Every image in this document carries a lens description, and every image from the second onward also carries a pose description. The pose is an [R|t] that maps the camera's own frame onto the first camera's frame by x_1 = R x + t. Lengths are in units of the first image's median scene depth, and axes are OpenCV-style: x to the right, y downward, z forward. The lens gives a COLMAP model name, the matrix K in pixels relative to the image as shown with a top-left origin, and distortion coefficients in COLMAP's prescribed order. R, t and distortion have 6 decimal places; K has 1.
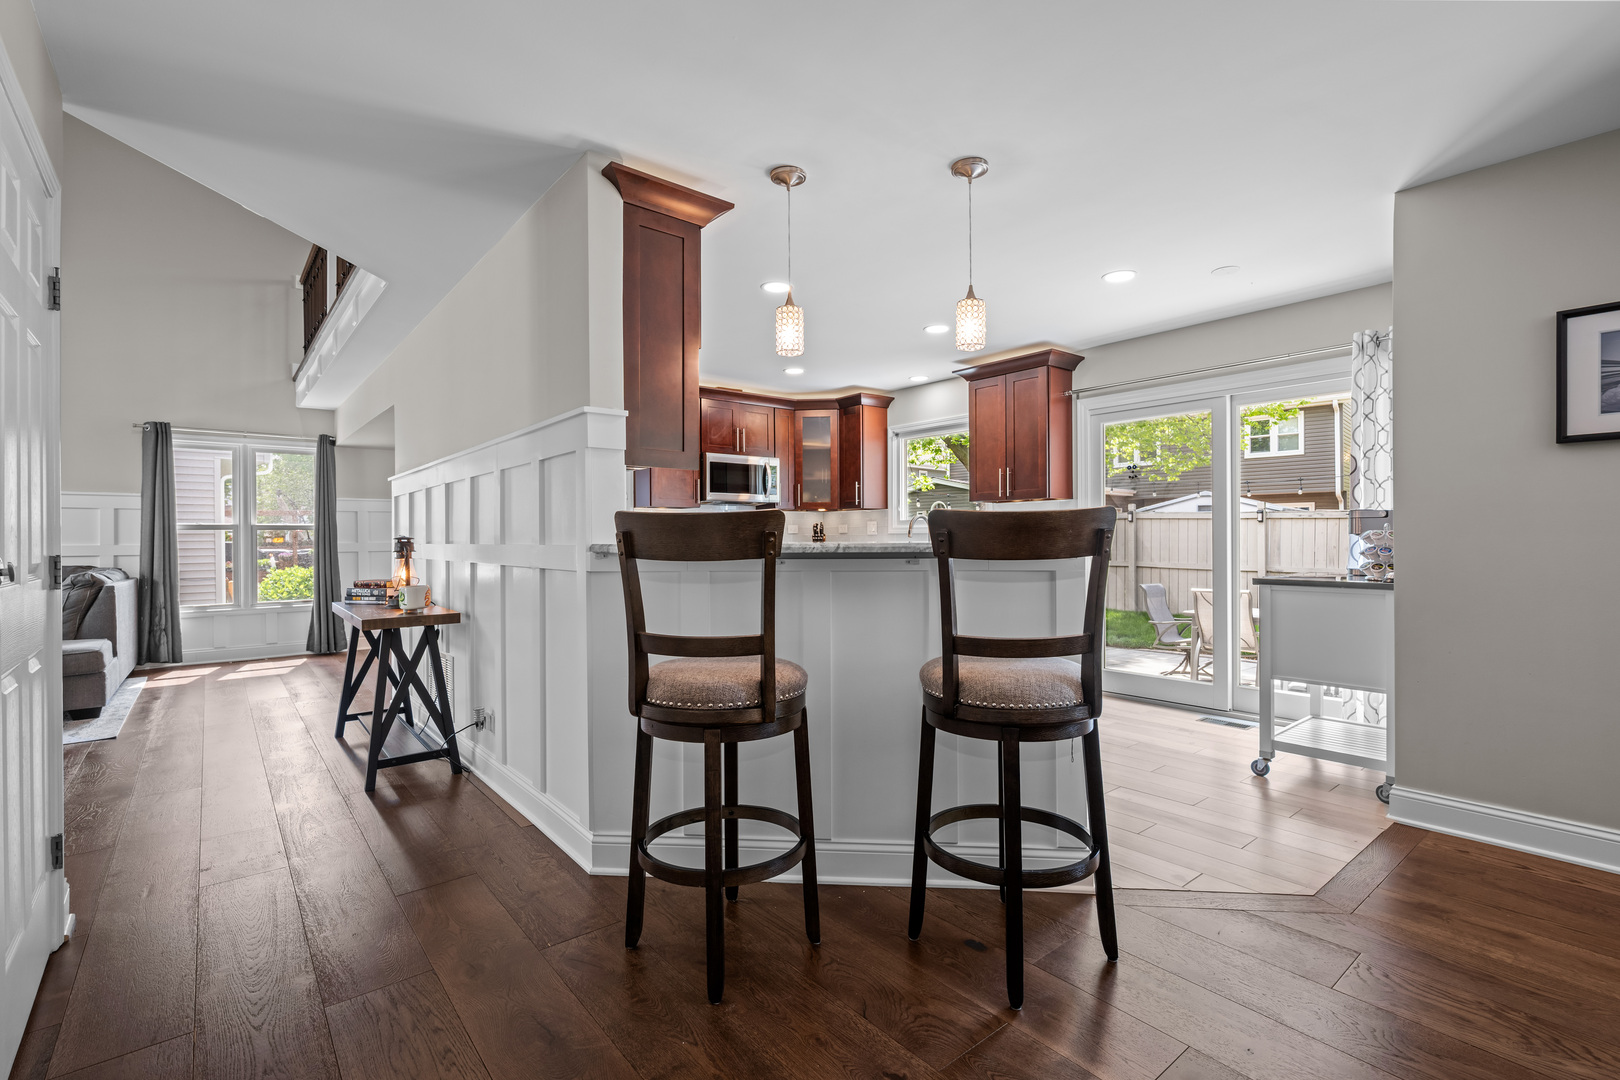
lens RADIAL K [[733.7, 0, 811.2], [0, 733.7, 535.7], [0, 0, 1]] dist [-0.003008, 0.000354]
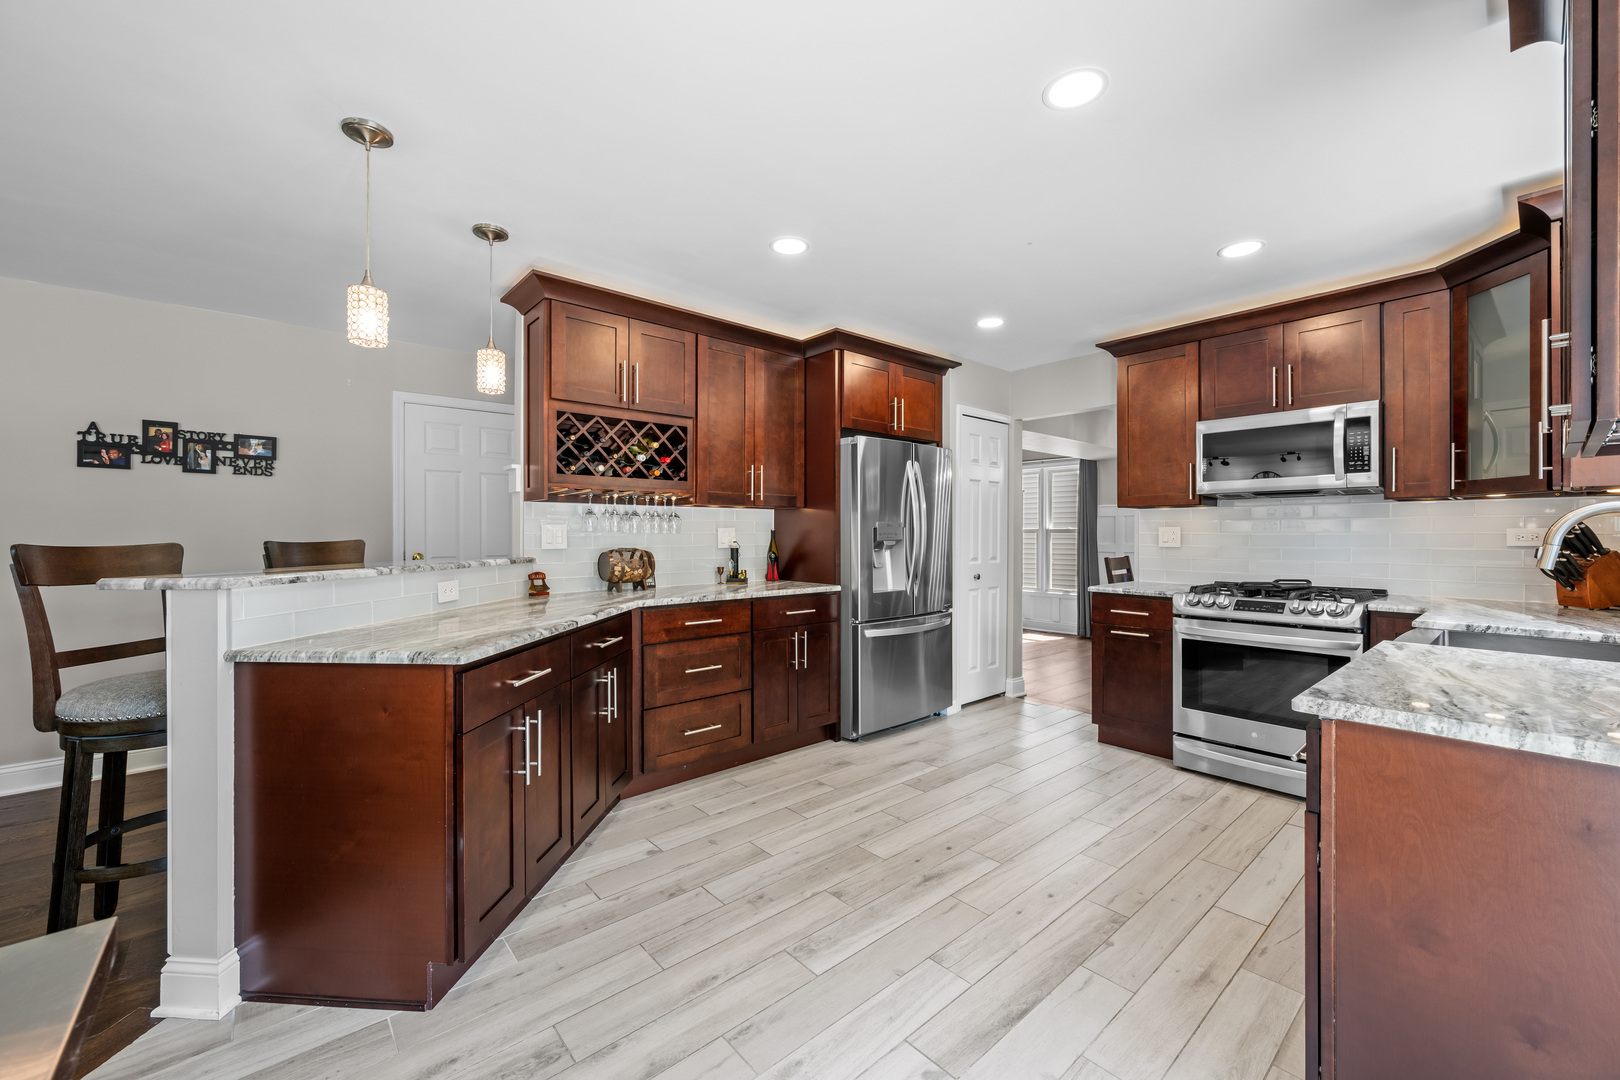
lens RADIAL K [[631.8, 0, 817.2], [0, 631.8, 534.5], [0, 0, 1]] dist [-0.005751, 0.000912]
pose [[0.032720, 0.007559, -0.999436, 0.390268], [0.000566, 0.999971, 0.007581, -0.015418], [0.999464, -0.000813, 0.032715, 0.602327]]
